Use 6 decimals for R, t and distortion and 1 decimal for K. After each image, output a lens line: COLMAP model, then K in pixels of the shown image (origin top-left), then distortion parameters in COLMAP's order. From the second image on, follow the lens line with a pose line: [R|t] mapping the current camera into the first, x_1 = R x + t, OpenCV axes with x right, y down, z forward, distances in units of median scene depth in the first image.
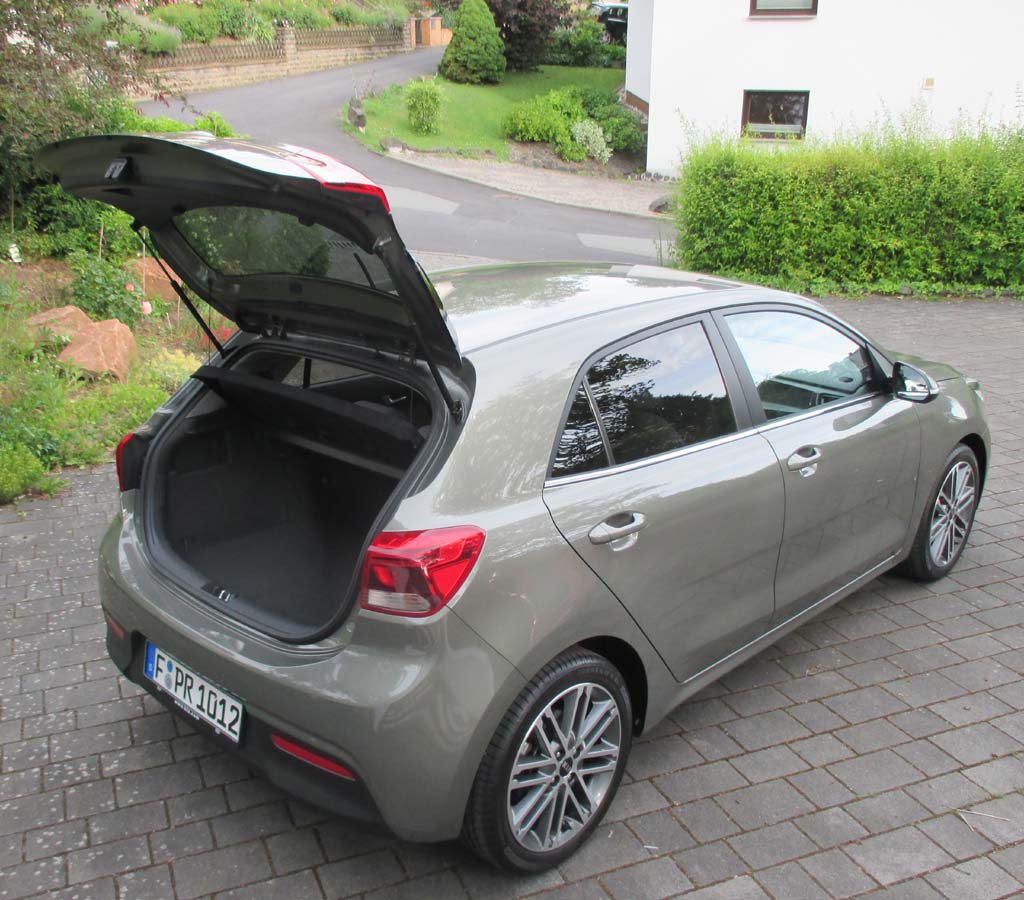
lens RADIAL K [[1157.4, 0, 512.0], [0, 1157.4, 450.0], [0, 0, 1]] dist [-0.036844, 0.002307]
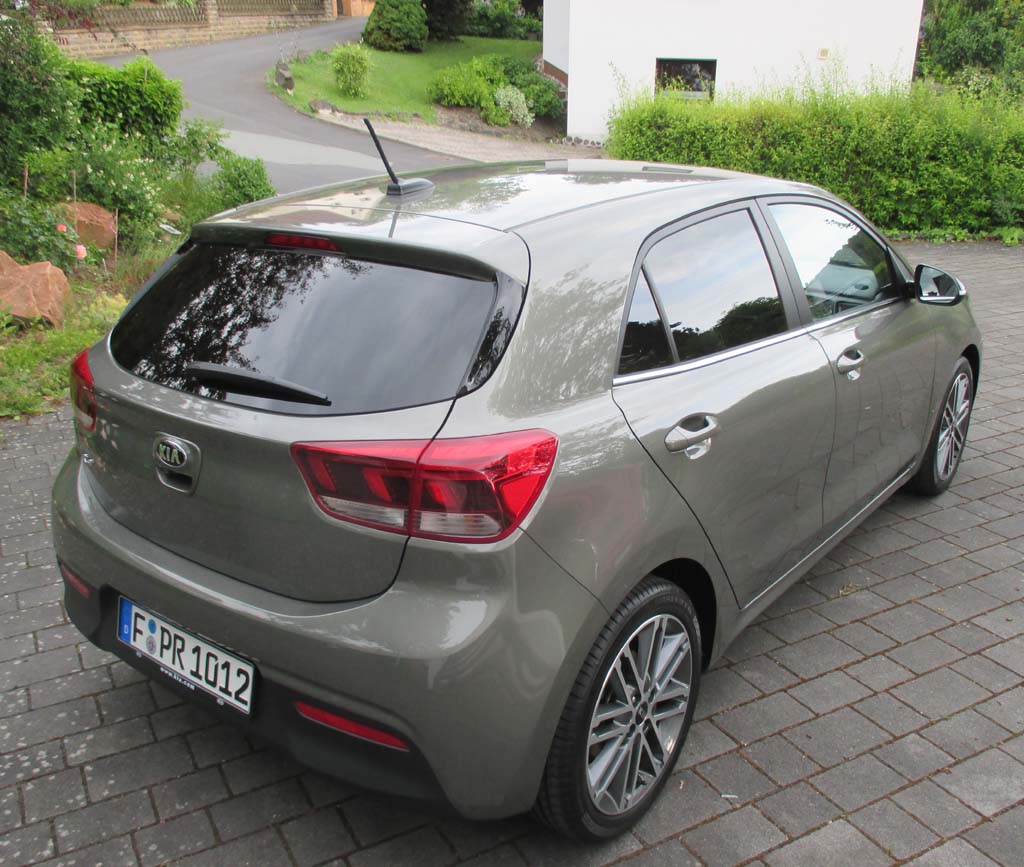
lens RADIAL K [[1018.1, 0, 549.2], [0, 1018.1, 428.5], [0, 0, 1]] dist [-0.035497, 0.017353]
pose [[0.989392, -0.036223, 0.140683, -0.091789], [0.035604, 0.999342, 0.006917, 0.042134], [-0.140841, -0.001835, 0.990030, 0.200333]]
